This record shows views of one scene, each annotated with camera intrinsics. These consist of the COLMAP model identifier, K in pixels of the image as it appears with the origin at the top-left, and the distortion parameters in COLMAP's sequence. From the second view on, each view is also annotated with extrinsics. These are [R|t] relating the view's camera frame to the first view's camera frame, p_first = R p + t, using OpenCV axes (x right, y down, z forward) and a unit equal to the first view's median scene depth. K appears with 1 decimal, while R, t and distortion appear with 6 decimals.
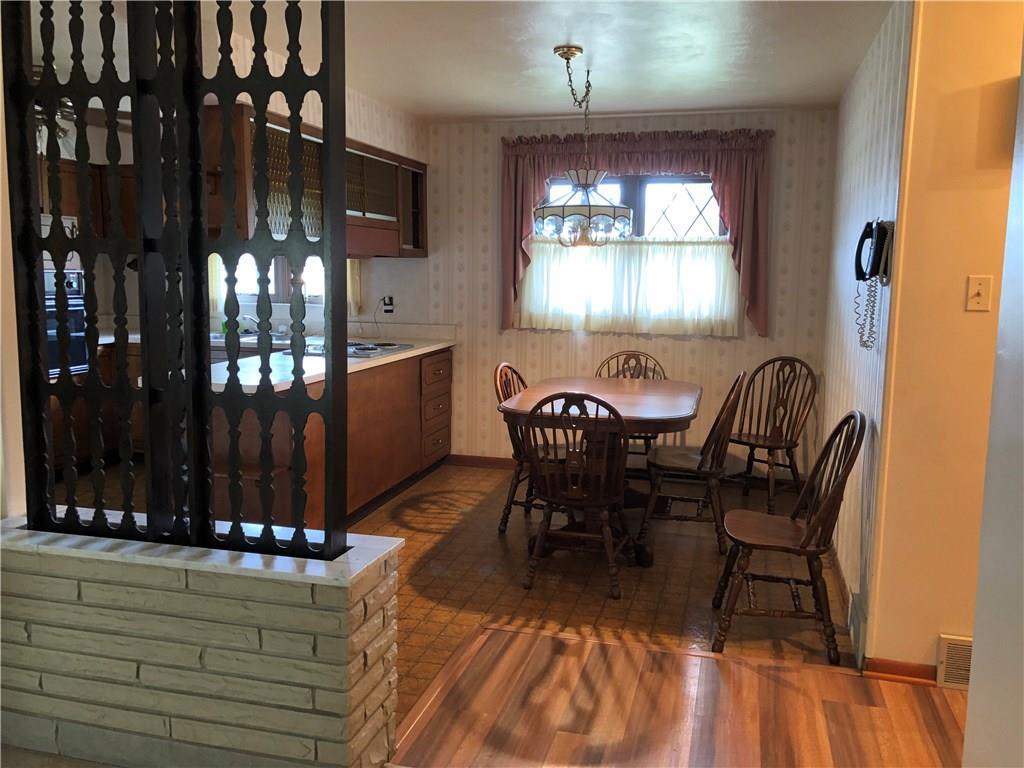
lens RADIAL K [[825.8, 0, 524.3], [0, 825.8, 387.4], [0, 0, 1]] dist [0.012280, 0.000843]
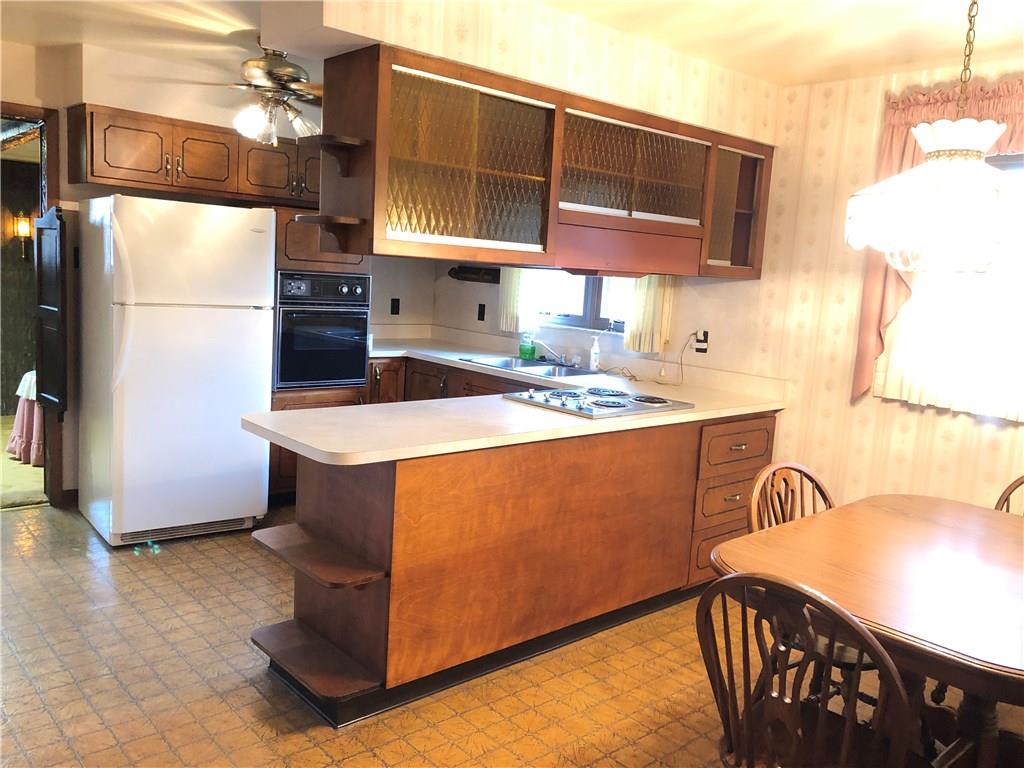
lens RADIAL K [[825.8, 0, 524.3], [0, 825.8, 387.4], [0, 0, 1]] dist [0.012280, 0.000843]
pose [[0.833600, 0.119292, -0.539333, 0.124670], [-0.131472, 0.991190, 0.016030, -0.062527], [0.536494, 0.057545, 0.841940, 0.371197]]
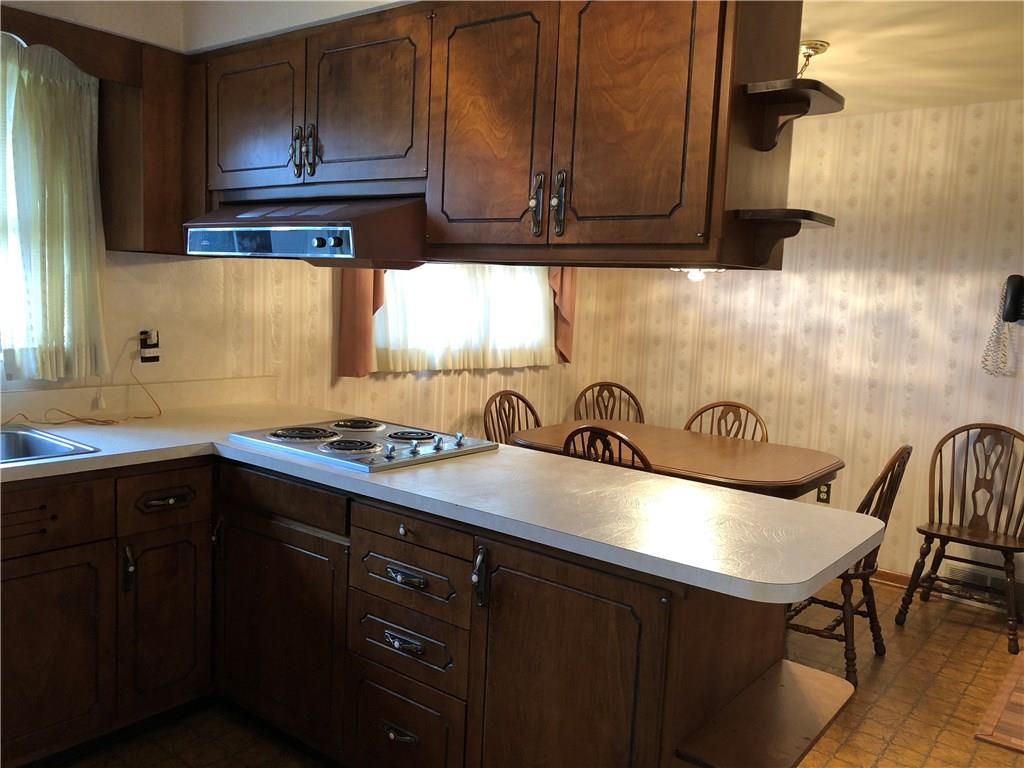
lens RADIAL K [[820.4, 0, 512.0], [0, 820.4, 384.0], [0, 0, 1]] dist [0.002303, -0.003604]
pose [[0.378208, -0.085339, 0.921779, -0.663329], [0.102749, 0.993459, 0.049816, -0.097106], [-0.920001, 0.075871, 0.384503, 0.736128]]
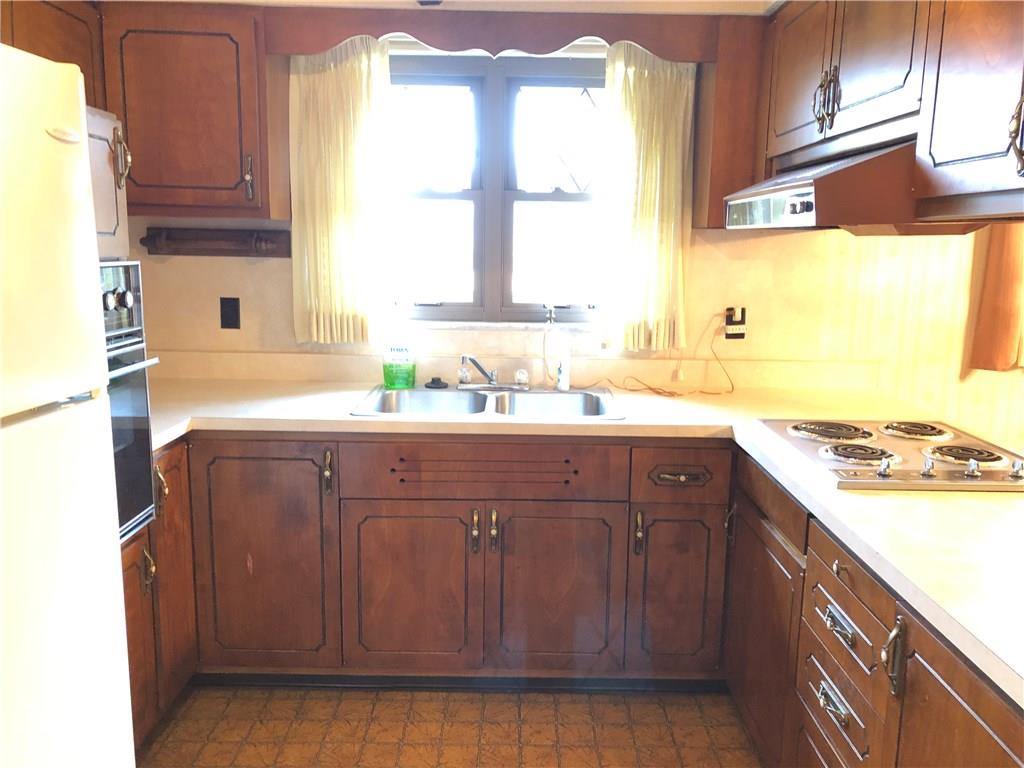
lens RADIAL K [[825.8, 0, 524.3], [0, 825.8, 387.4], [0, 0, 1]] dist [0.012280, 0.000843]
pose [[0.965298, -0.034479, 0.258866, -0.512637], [0.030606, 0.999351, 0.018978, -0.090881], [-0.259352, -0.010396, 0.965727, 0.663129]]
